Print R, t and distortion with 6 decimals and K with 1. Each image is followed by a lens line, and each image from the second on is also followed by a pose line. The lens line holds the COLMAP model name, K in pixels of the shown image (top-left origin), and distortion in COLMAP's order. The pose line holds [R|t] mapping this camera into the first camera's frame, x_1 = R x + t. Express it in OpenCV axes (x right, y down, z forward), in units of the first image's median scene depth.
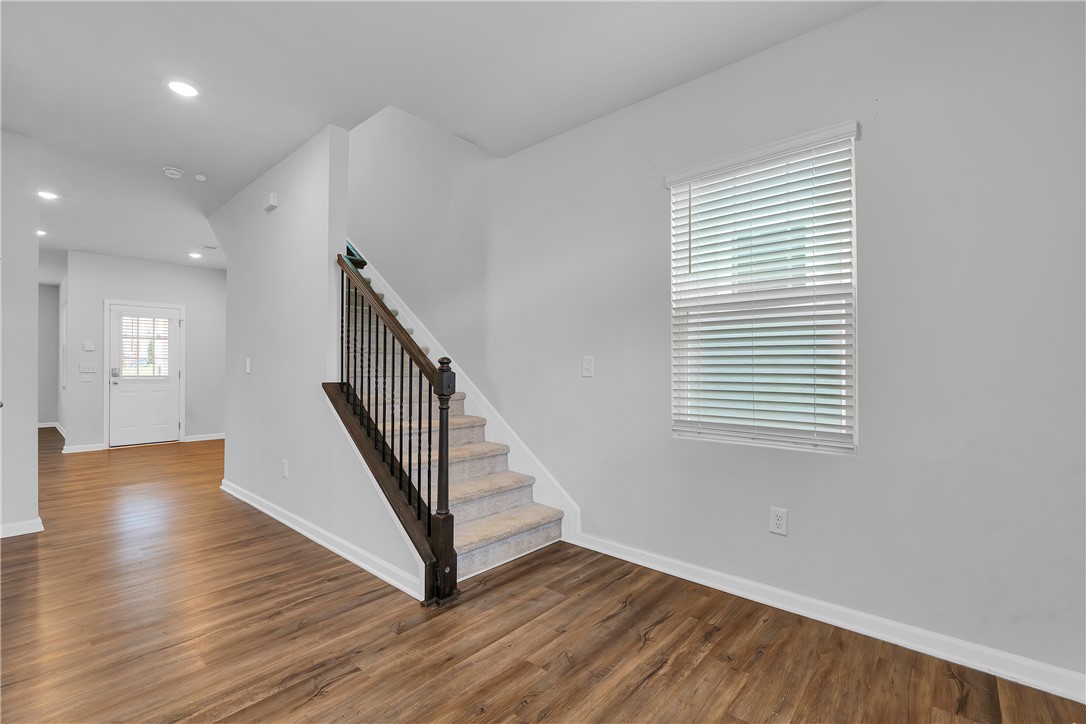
lens RADIAL K [[481.1, 0, 546.4], [0, 481.1, 361.6], [0, 0, 1]] dist [-0.002805, -0.000220]
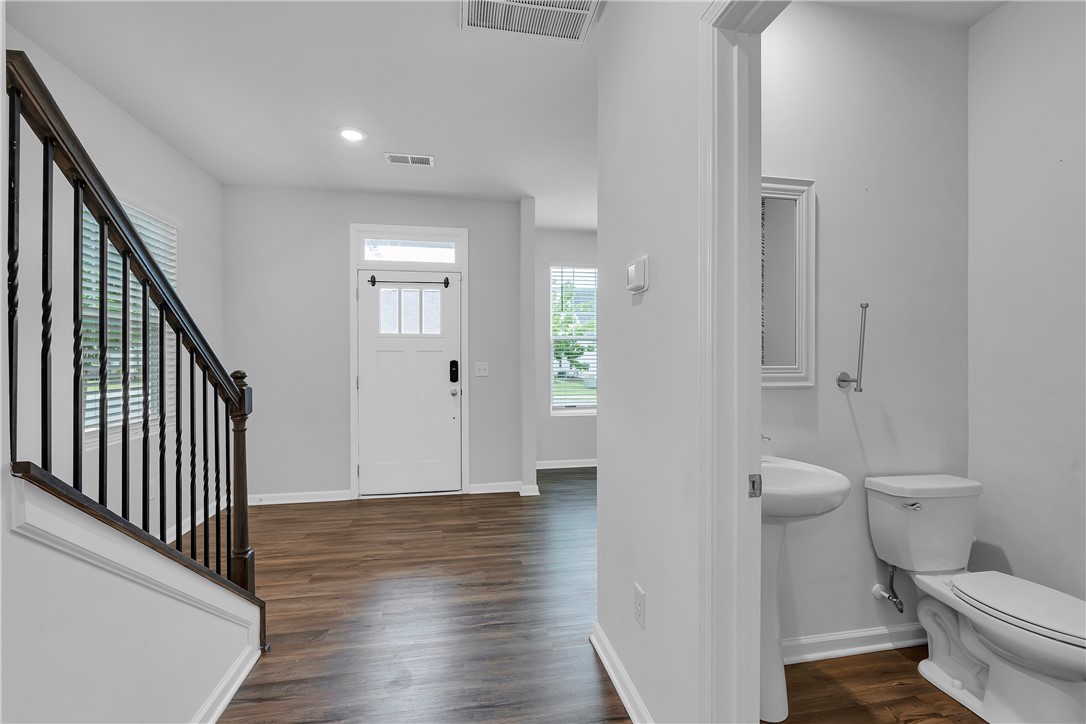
lens RADIAL K [[481.1, 0, 537.8], [0, 481.1, 364.9], [0, 0, 1]] dist [-0.002805, -0.000220]
pose [[-0.775849, -0.009384, 0.630849, -1.181354], [-0.004953, 0.999949, 0.008784, -0.030871], [-0.630899, 0.003690, -0.775856, 1.351615]]
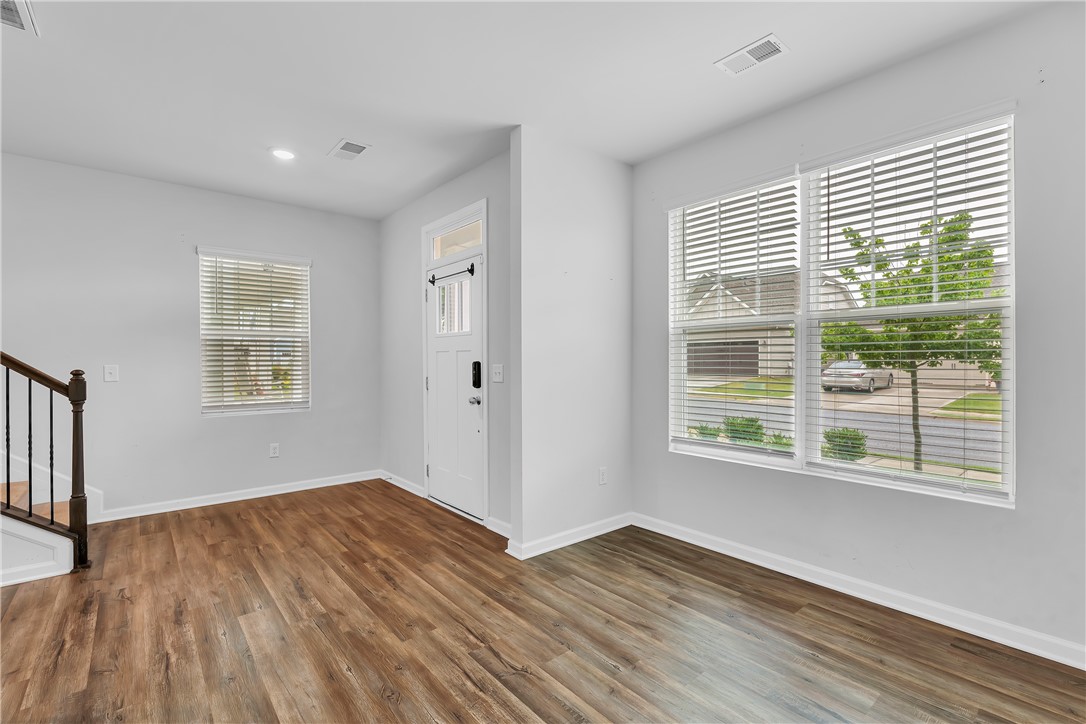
lens RADIAL K [[481.1, 0, 540.5], [0, 481.1, 364.8], [0, 0, 1]] dist [-0.002805, -0.000220]
pose [[0.156114, -0.012712, 0.987657, -1.251446], [-0.002469, 0.999909, 0.013260, -0.041385], [-0.987736, -0.004508, 0.156068, -0.356556]]
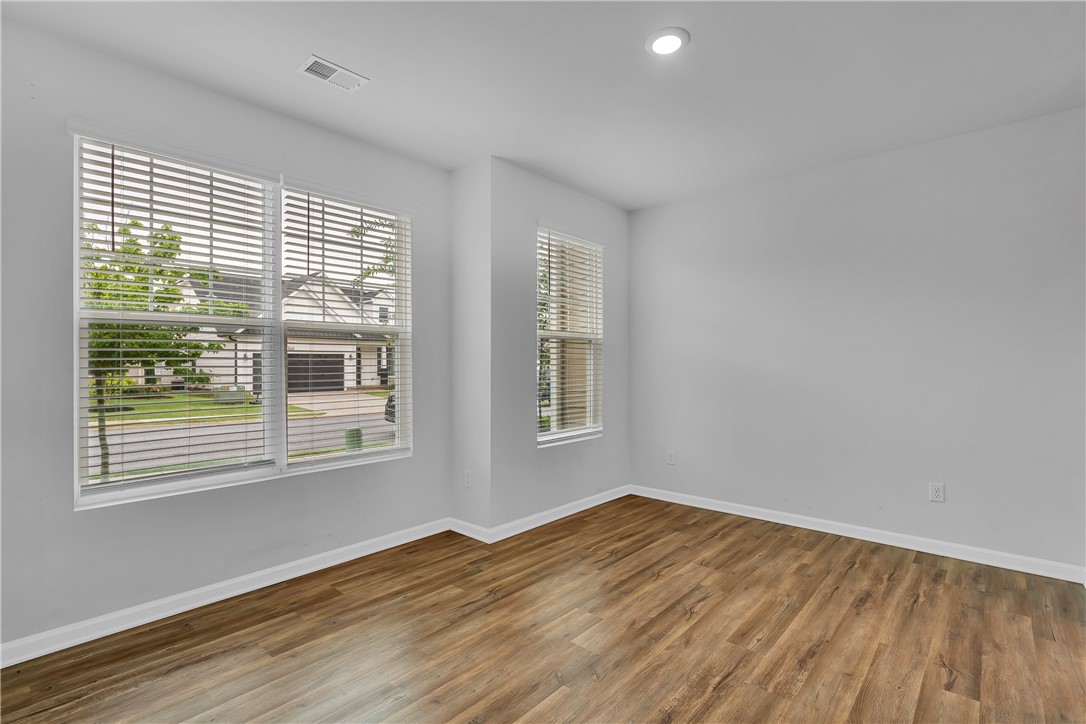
lens RADIAL K [[509.1, 0, 539.4], [0, 509.1, 361.3], [0, 0, 1]] dist [-0.001523, 0.000211]
pose [[-0.999766, -0.001521, 0.021579, -0.663441], [-0.001685, 0.999970, -0.007559, -0.043123], [-0.021567, -0.007593, -0.999739, 0.454129]]
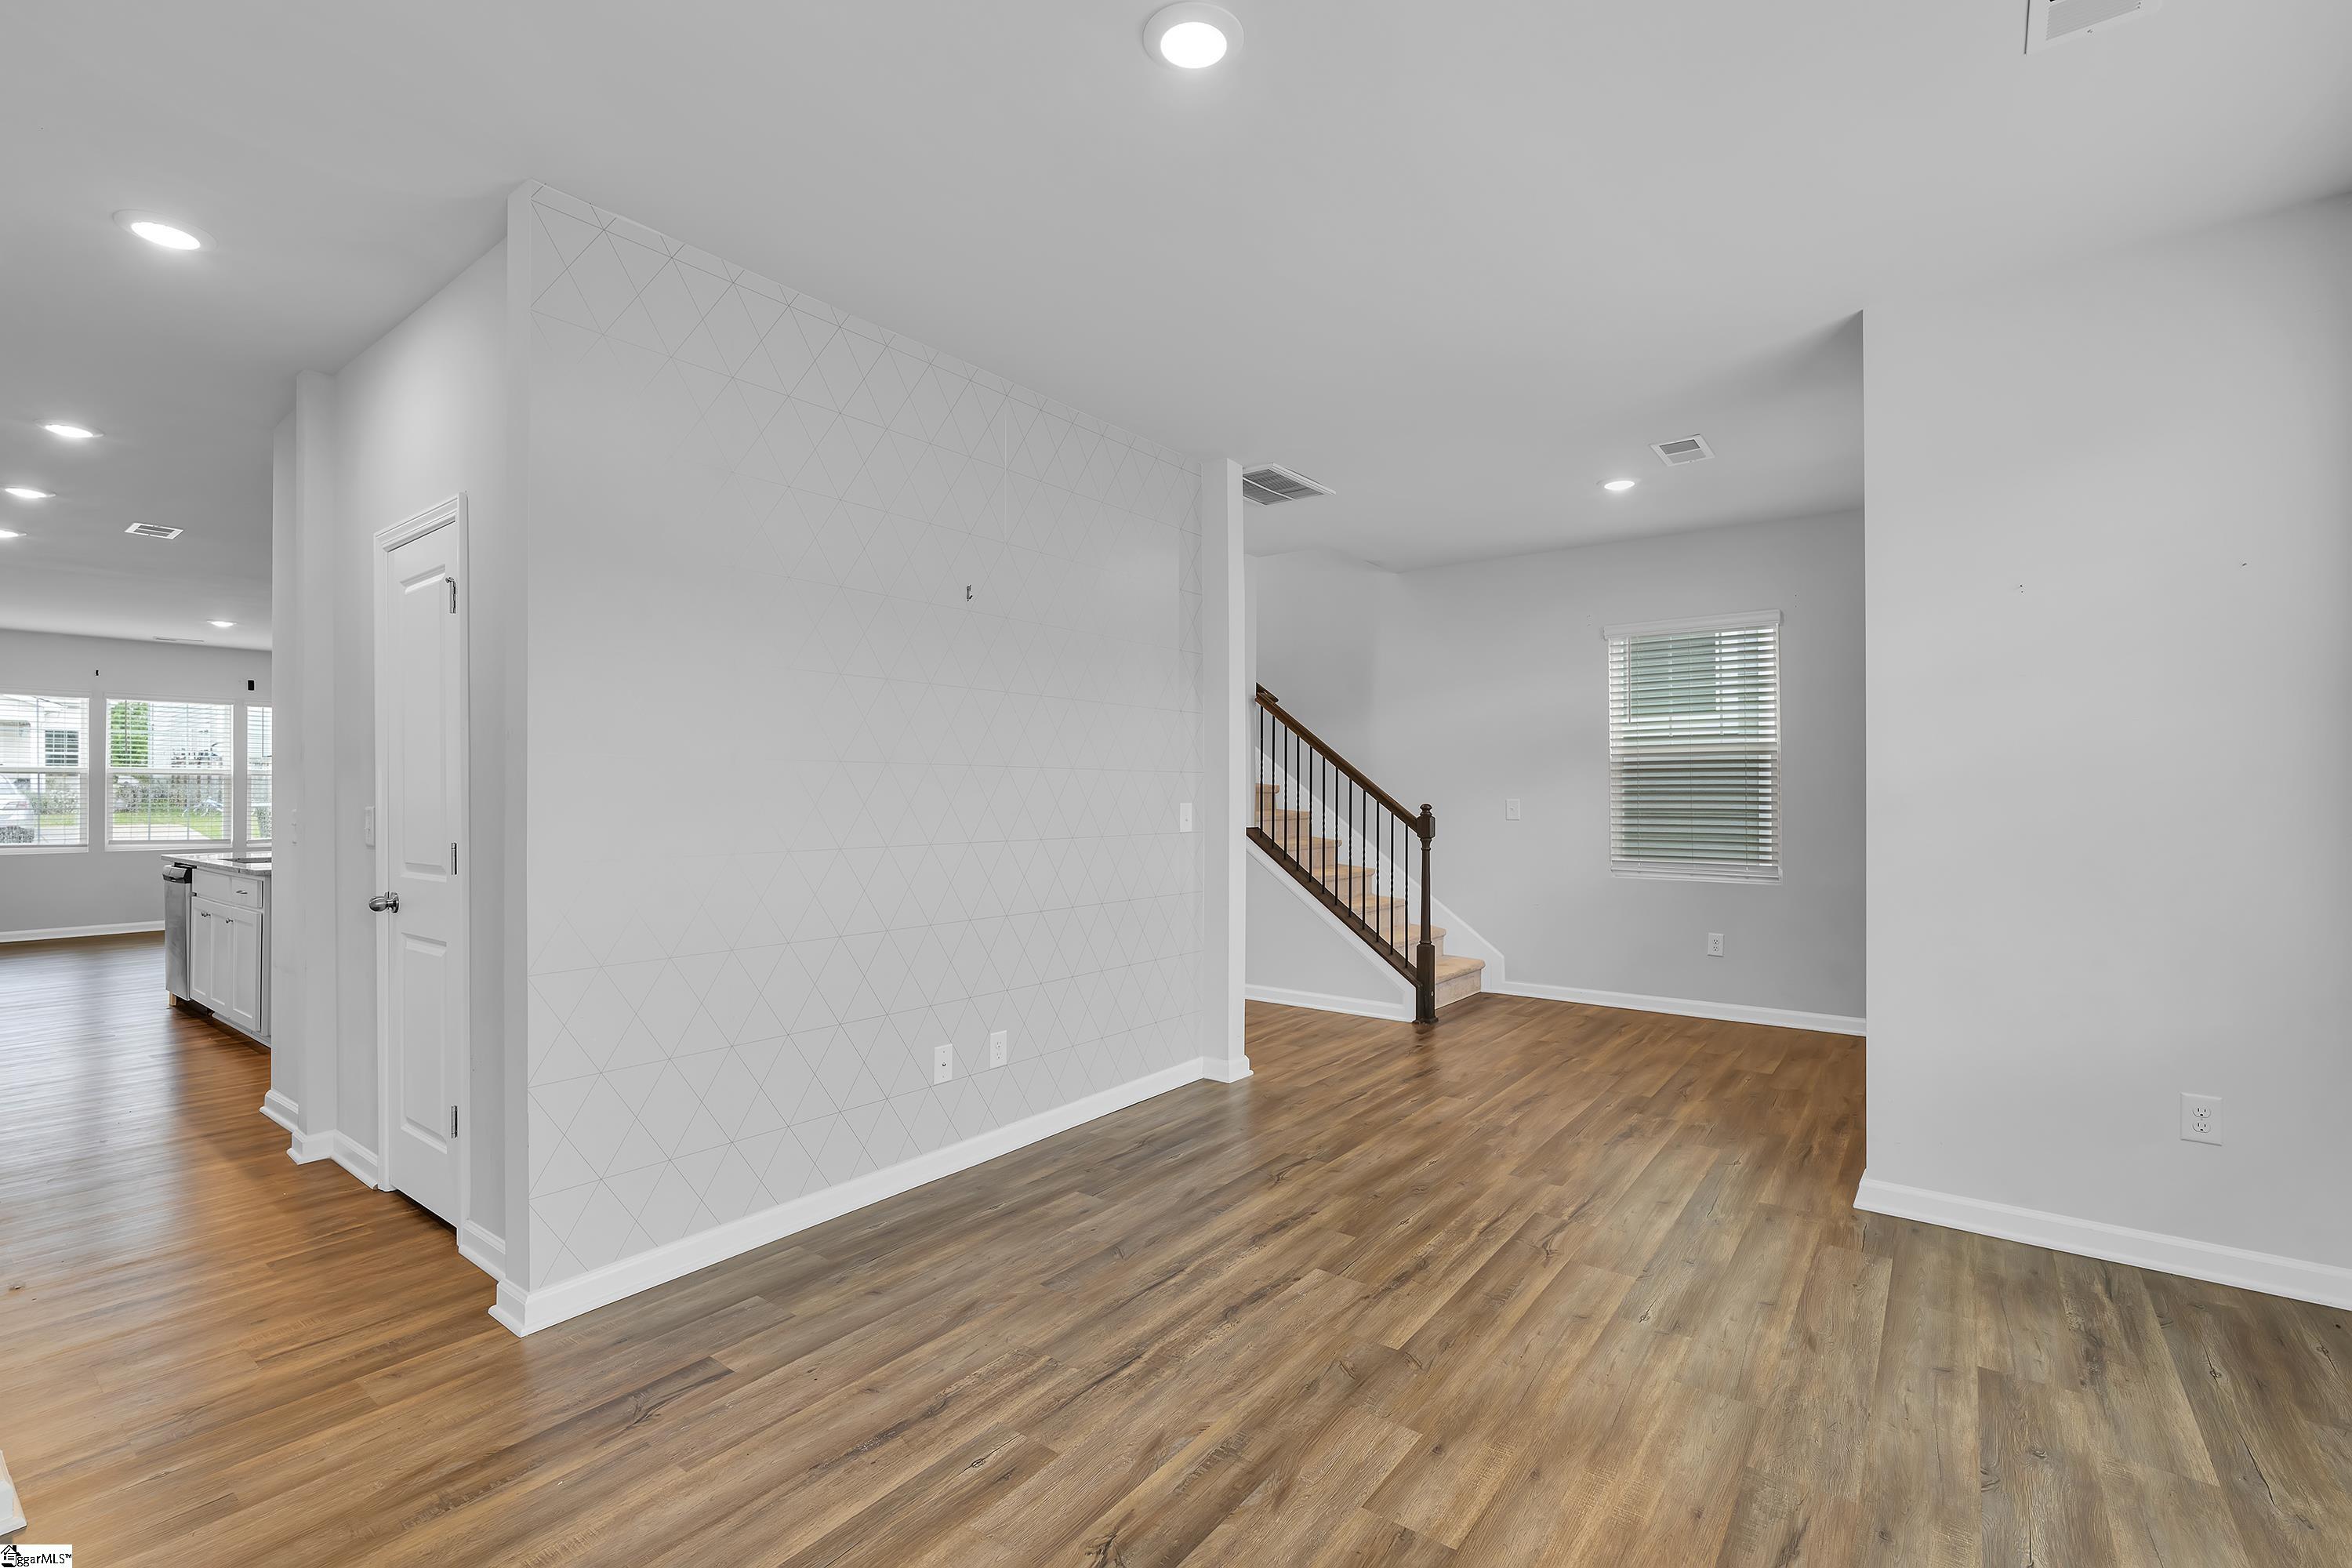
lens RADIAL K [[1041.9, 0, 1193.6], [0, 1041.9, 783.1], [0, 0, 1]] dist [-0.002805, -0.000220]
pose [[0.996610, -0.004342, 0.082155, -0.960498], [0.004638, 0.999983, -0.003409, -0.050502], [-0.082138, 0.003778, 0.996614, -1.374223]]
